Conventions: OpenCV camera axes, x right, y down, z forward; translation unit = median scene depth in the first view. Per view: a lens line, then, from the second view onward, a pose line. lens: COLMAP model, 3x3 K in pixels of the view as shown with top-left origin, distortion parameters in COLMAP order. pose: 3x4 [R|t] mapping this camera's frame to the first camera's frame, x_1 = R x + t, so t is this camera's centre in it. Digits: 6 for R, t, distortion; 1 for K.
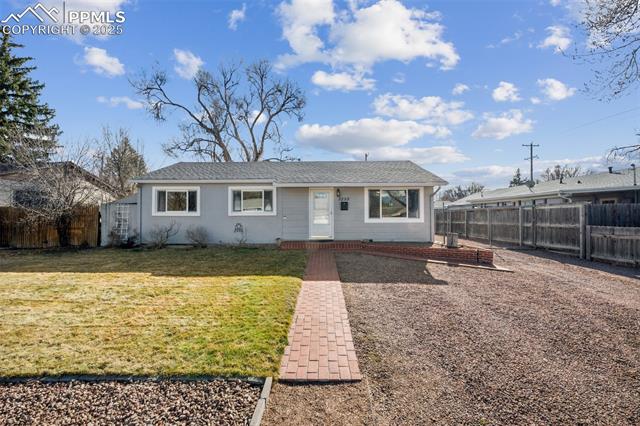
lens RADIAL K [[271.1, 0, 320.4], [0, 271.1, 206.2], [0, 0, 1]] dist [0.001874, 0.000384]
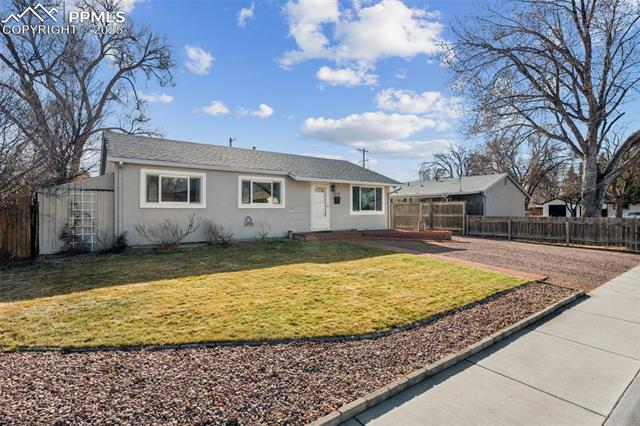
lens RADIAL K [[305.6, 0, 320.0], [0, 305.6, 213.0], [0, 0, 1]] dist [-0.001104, -0.000021]
pose [[0.798579, -0.004565, 0.601873, -0.727207], [-0.026775, 0.998712, 0.043101, -0.000062], [-0.601294, -0.050535, 0.797428, 0.032345]]
